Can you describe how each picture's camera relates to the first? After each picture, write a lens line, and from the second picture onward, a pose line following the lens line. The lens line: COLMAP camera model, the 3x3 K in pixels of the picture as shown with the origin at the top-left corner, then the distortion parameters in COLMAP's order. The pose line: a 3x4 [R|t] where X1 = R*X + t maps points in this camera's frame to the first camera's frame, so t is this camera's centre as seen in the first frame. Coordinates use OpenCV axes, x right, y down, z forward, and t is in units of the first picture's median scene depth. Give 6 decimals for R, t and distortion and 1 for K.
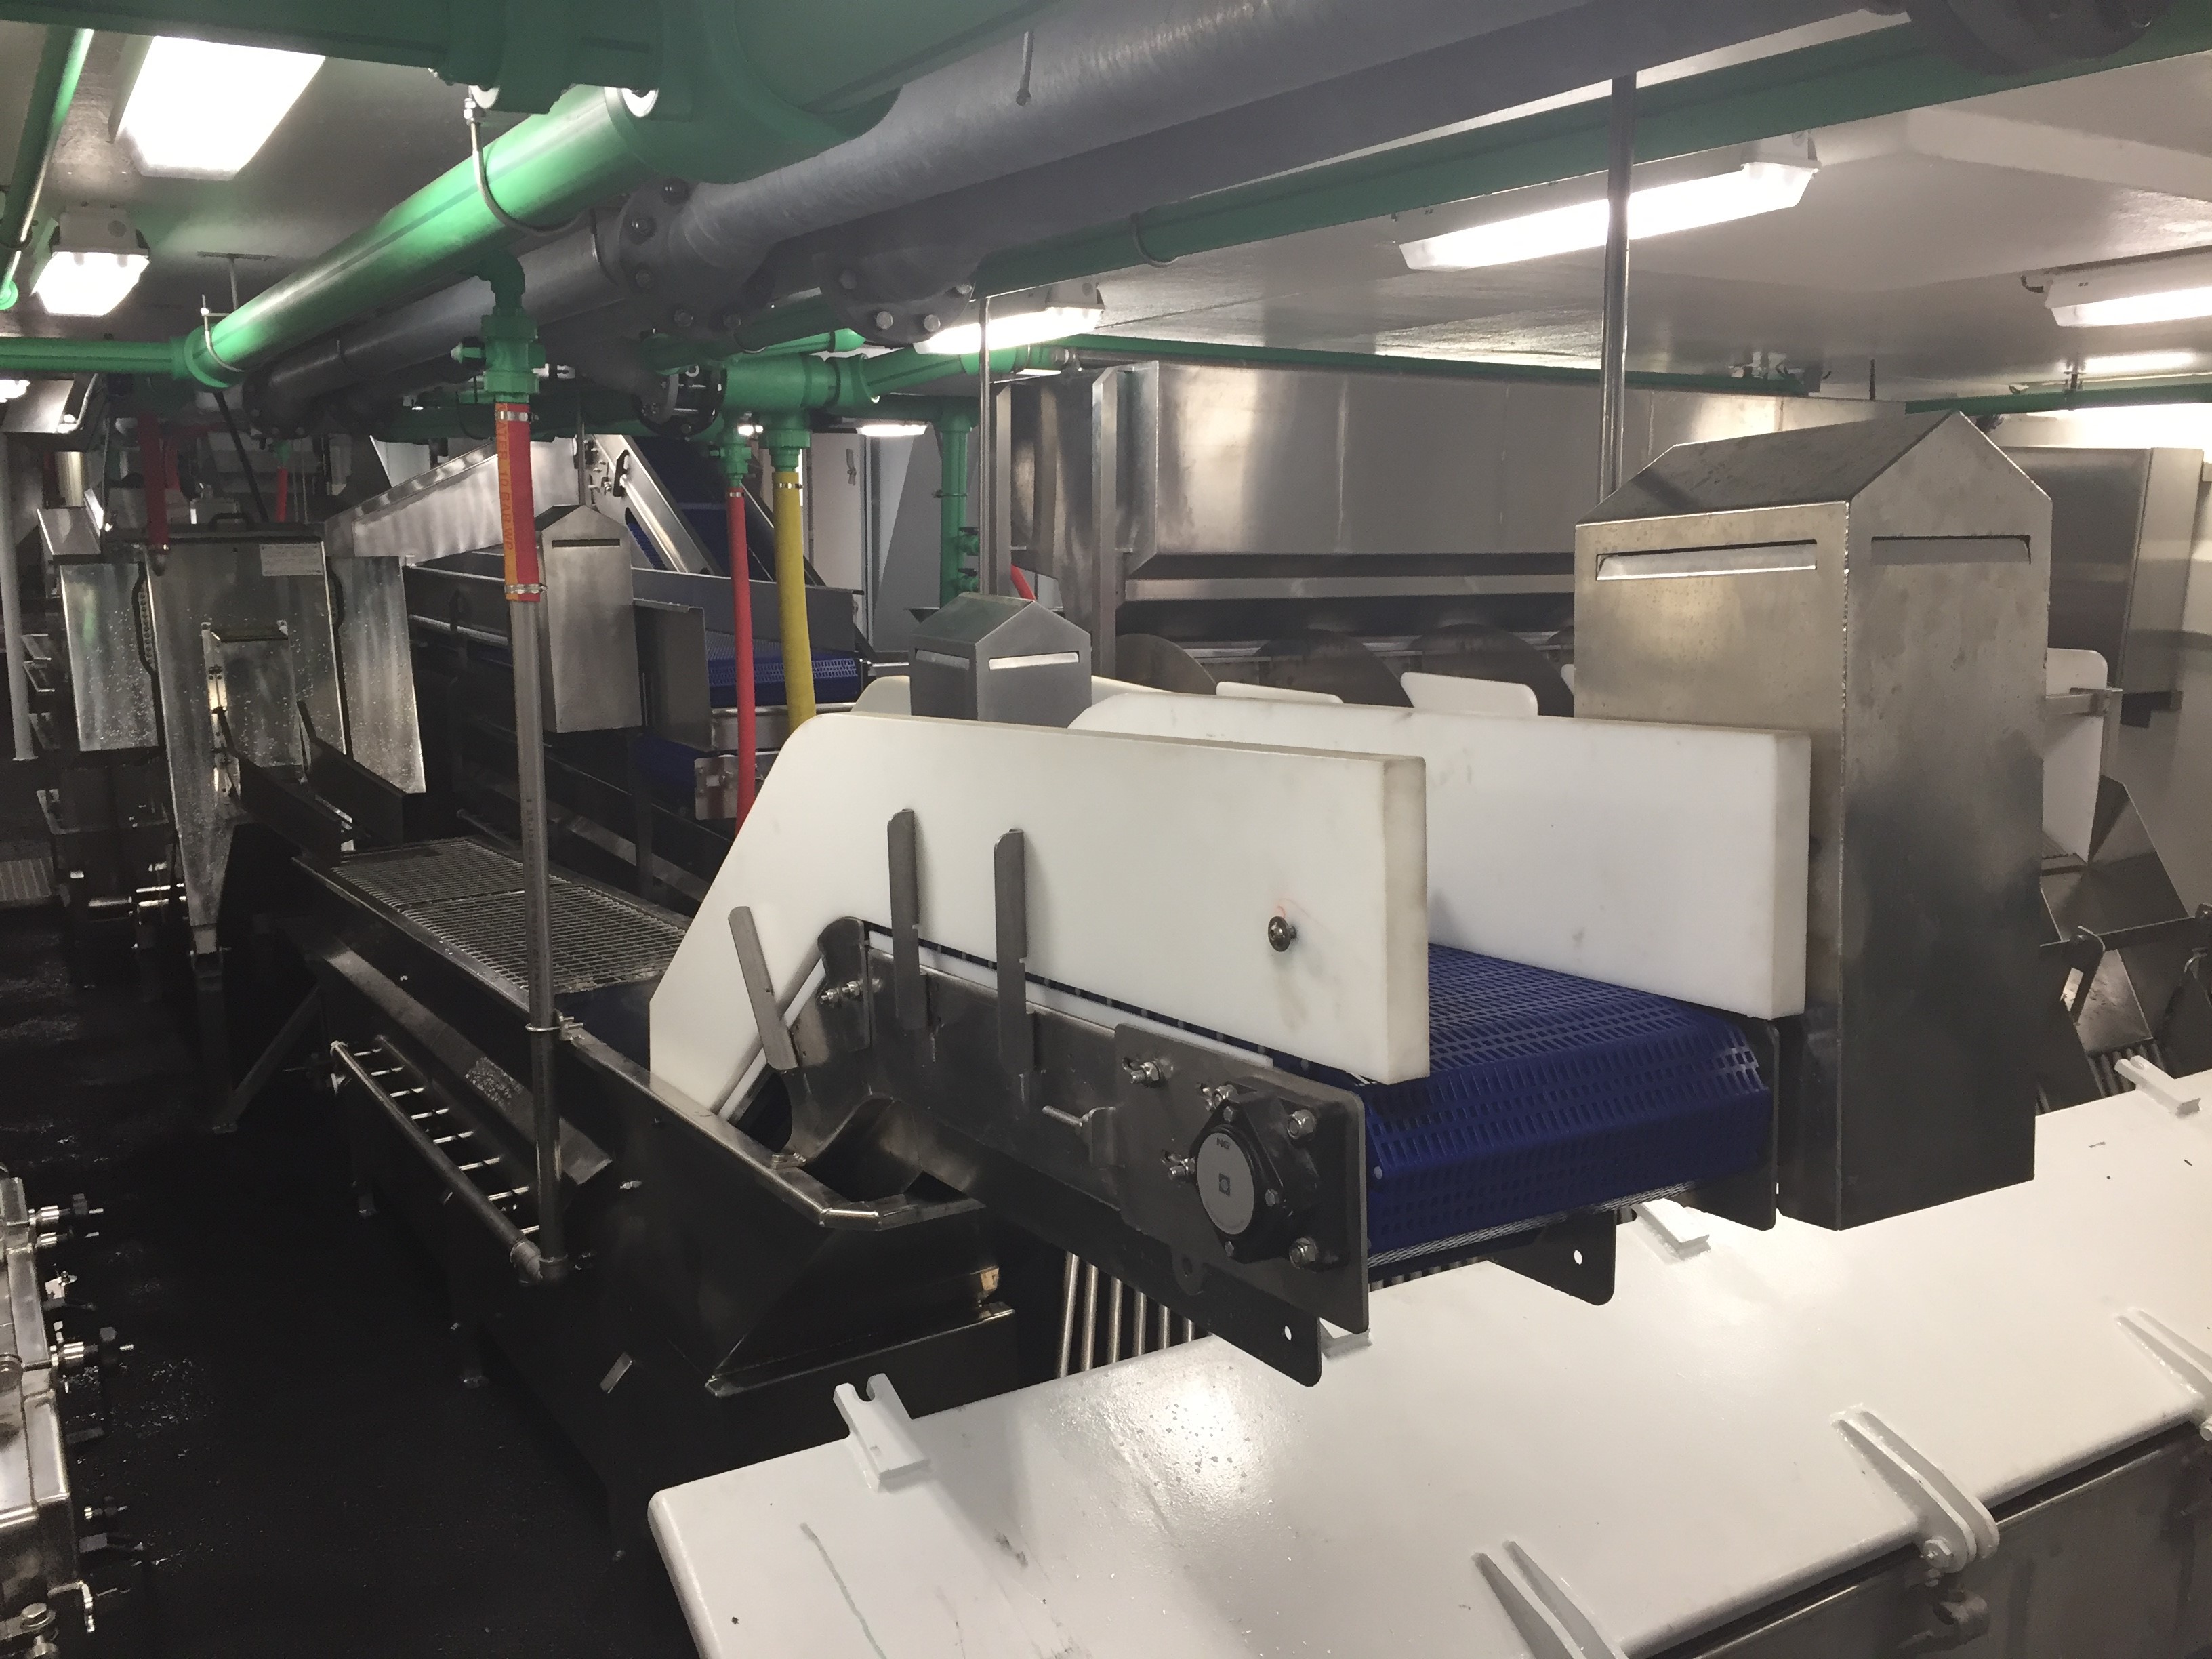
lens RADIAL K [[1867.9, 0, 1097.1], [0, 1867.9, 836.7], [0, 0, 1]] dist [0.068833, -0.092018]
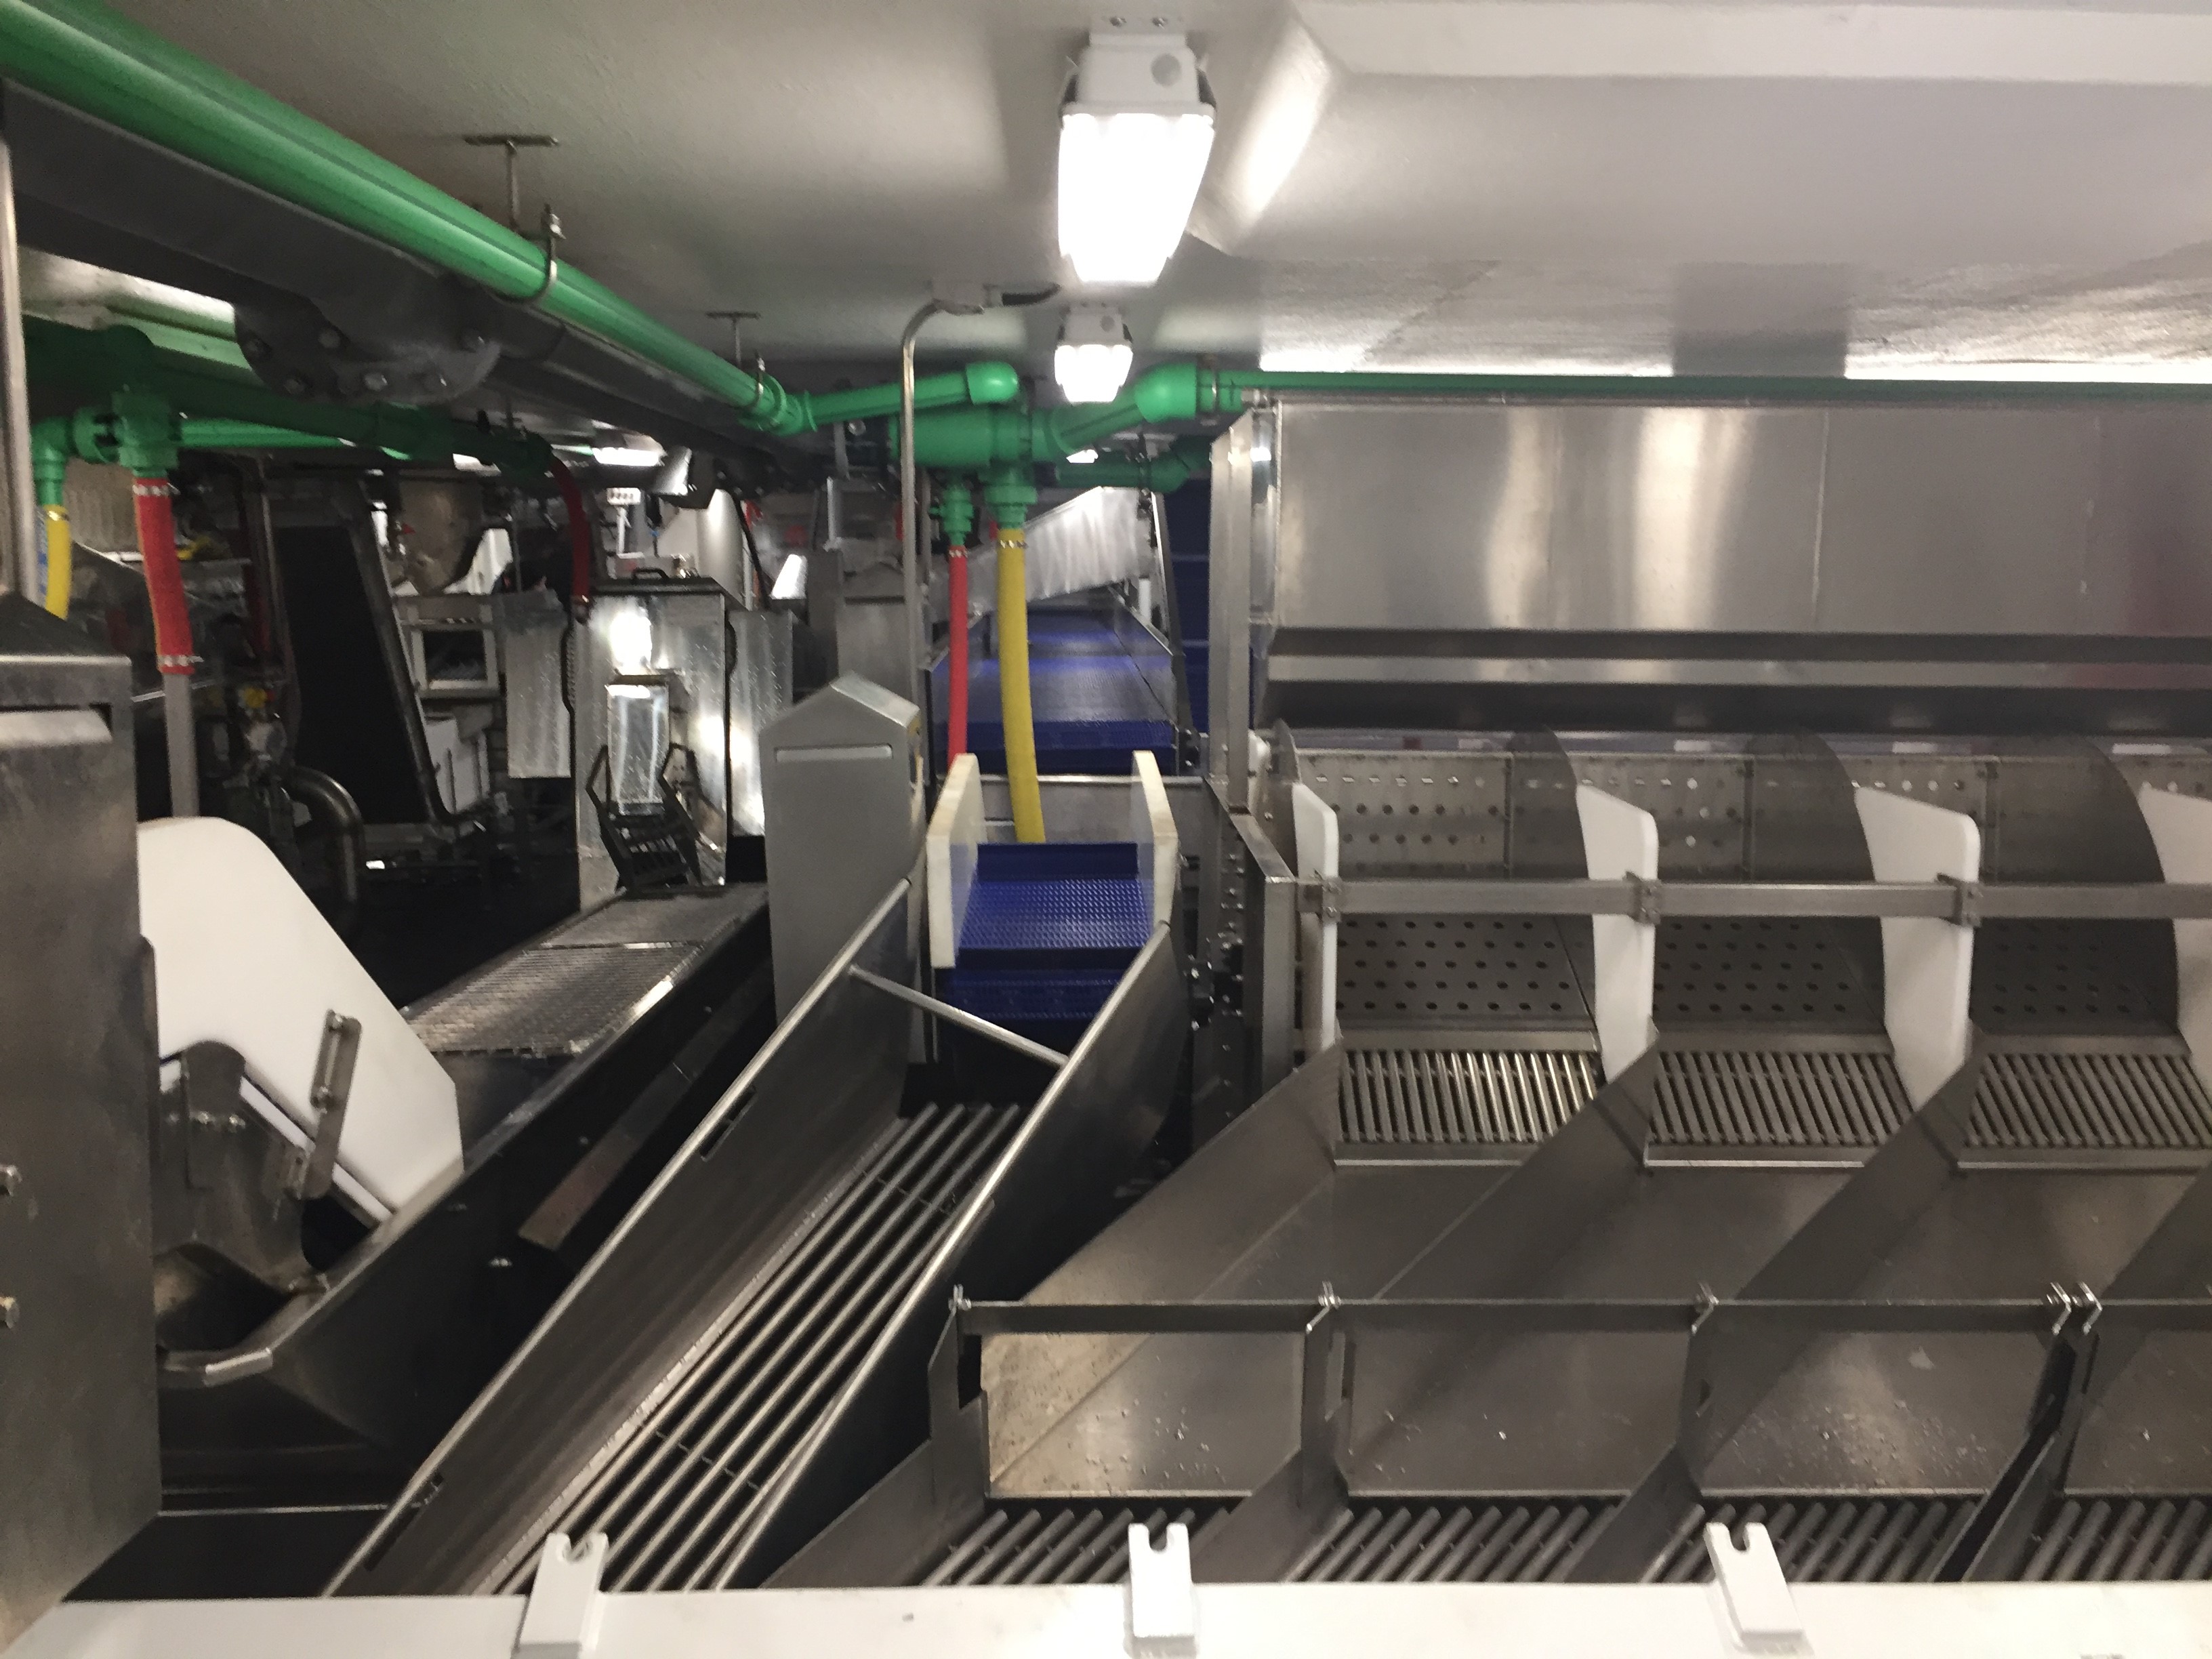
lens RADIAL K [[1867.9, 0, 1130.1], [0, 1867.9, 826.3], [0, 0, 1]] dist [0.068833, -0.092018]
pose [[0.861183, 0.076082, -0.502569, 0.318245], [-0.097113, 0.995149, -0.015757, -0.032079], [0.498932, 0.062375, 0.864394, 0.193519]]
